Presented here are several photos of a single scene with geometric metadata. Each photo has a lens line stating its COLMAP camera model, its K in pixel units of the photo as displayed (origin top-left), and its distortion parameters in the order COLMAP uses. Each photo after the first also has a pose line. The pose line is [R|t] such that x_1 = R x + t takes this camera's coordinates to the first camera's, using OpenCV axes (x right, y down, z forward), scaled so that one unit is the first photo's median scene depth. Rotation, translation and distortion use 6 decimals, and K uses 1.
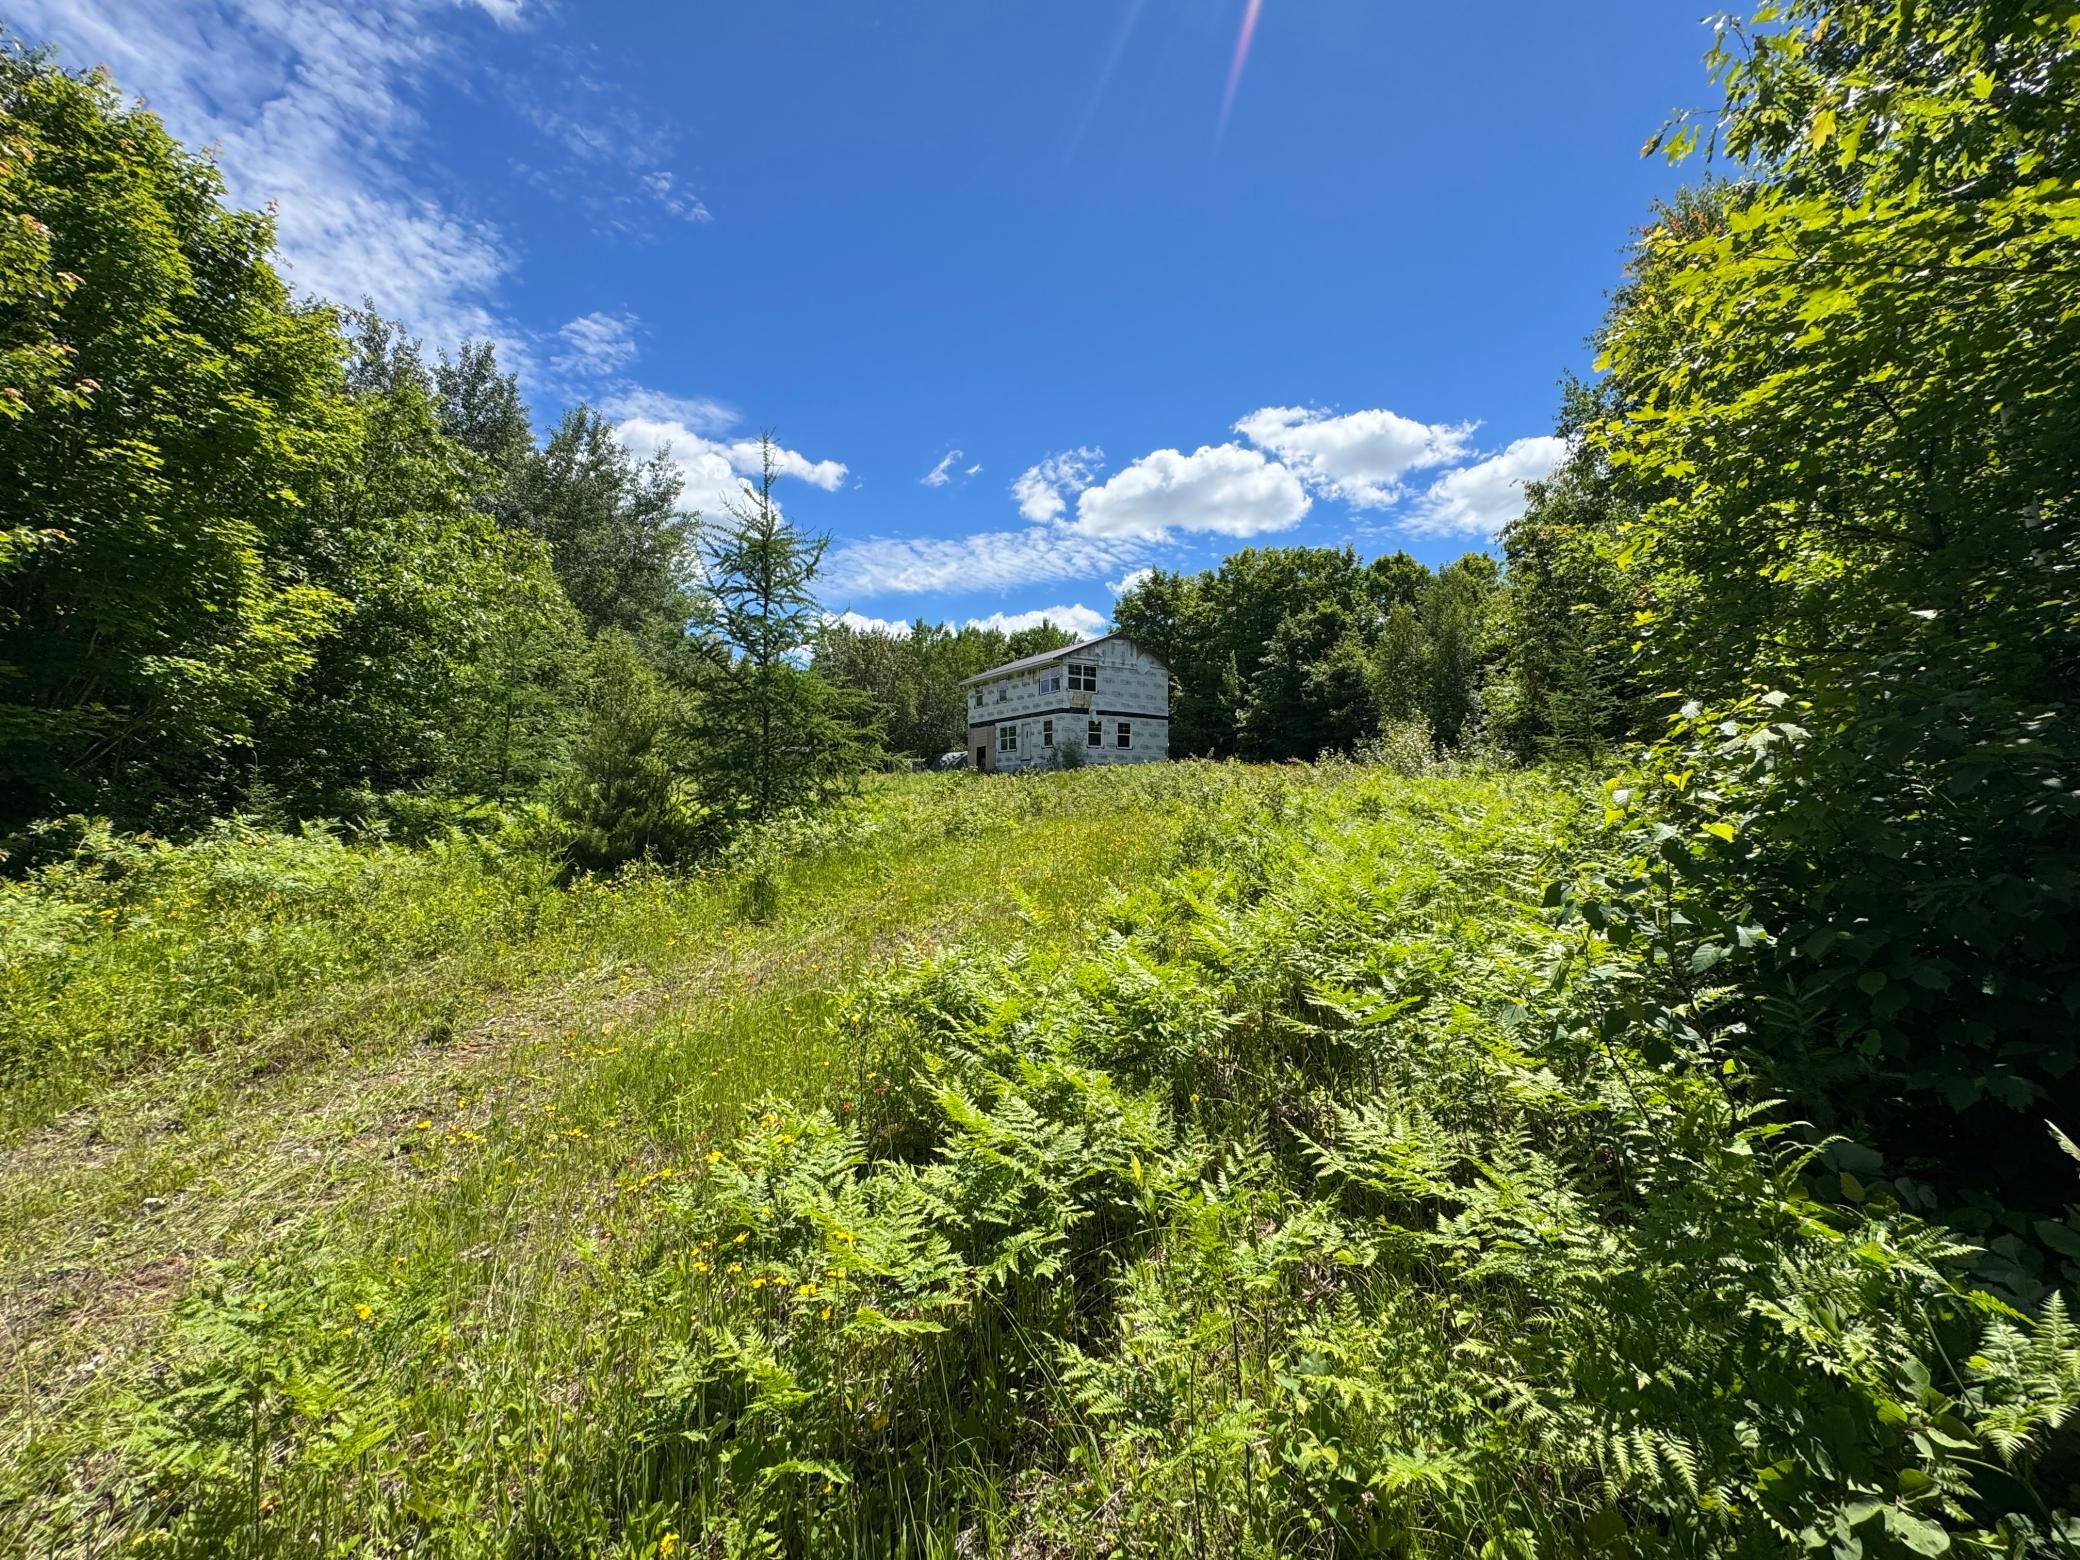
lens RADIAL K [[1630.4, 0, 1039.0], [0, 1630.4, 779.7], [0, 0, 1]] dist [0.096253, -0.000165]
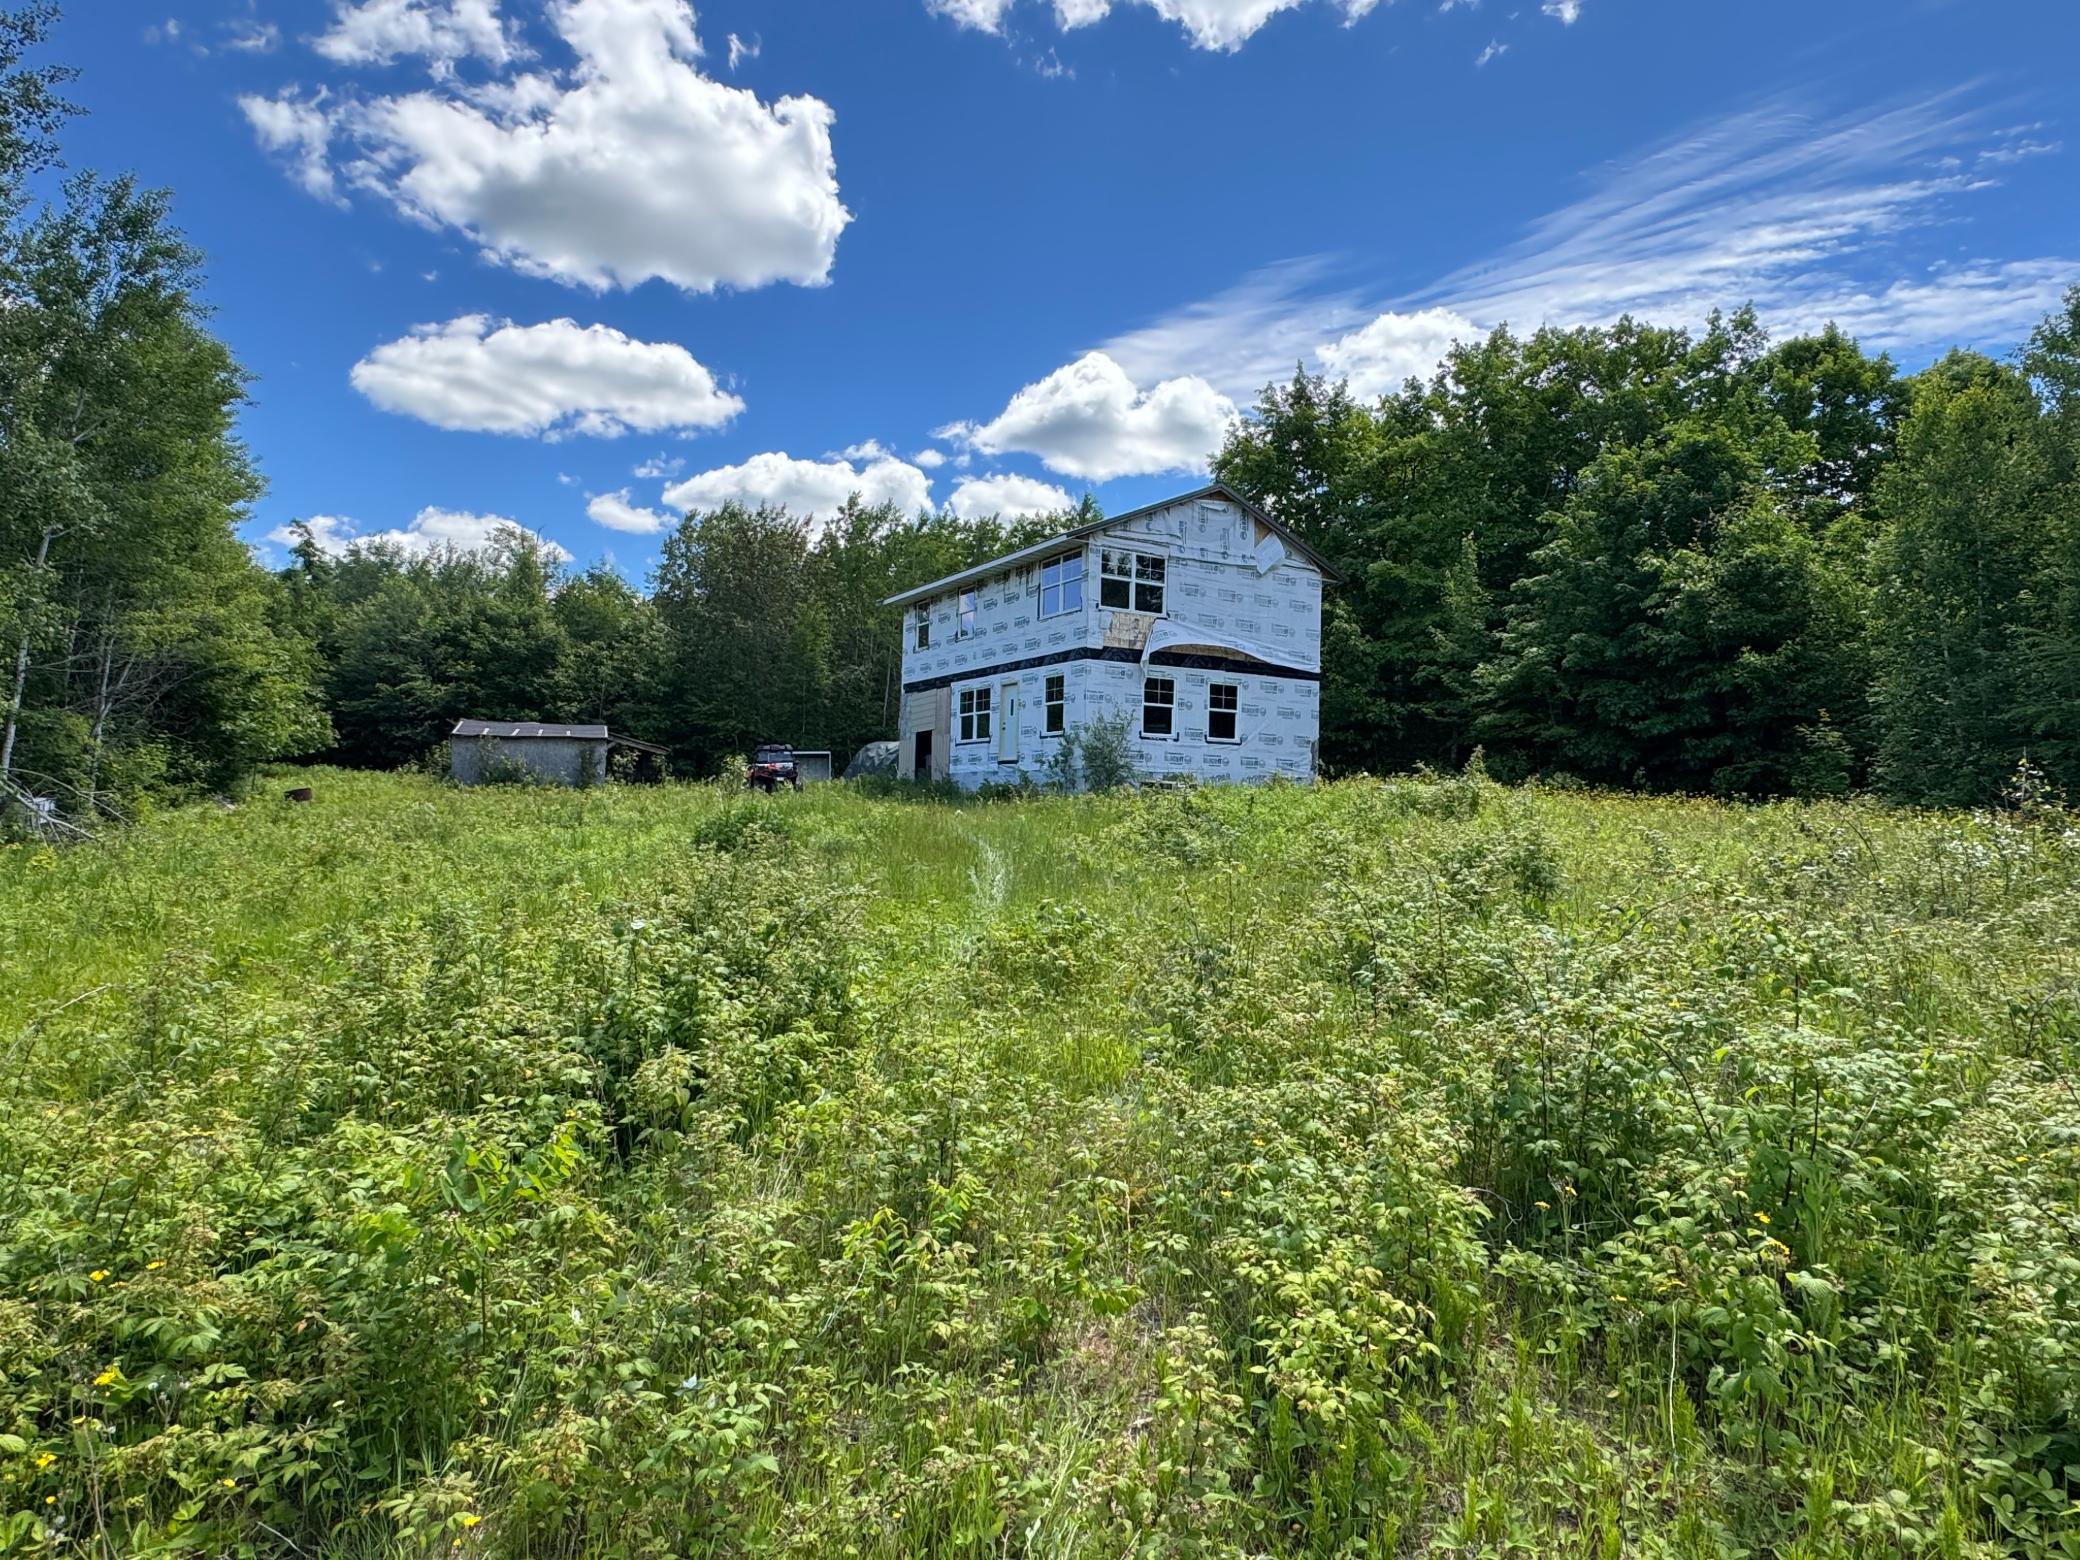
lens RADIAL K [[1630.4, 0, 1042.1], [0, 1630.4, 780.4], [0, 0, 1]] dist [0.096253, -0.000165]
pose [[0.999058, 0.024370, -0.035910, 0.018827], [-0.024041, 0.999665, 0.009576, -0.011605], [0.036131, -0.008704, 0.999309, 0.546950]]
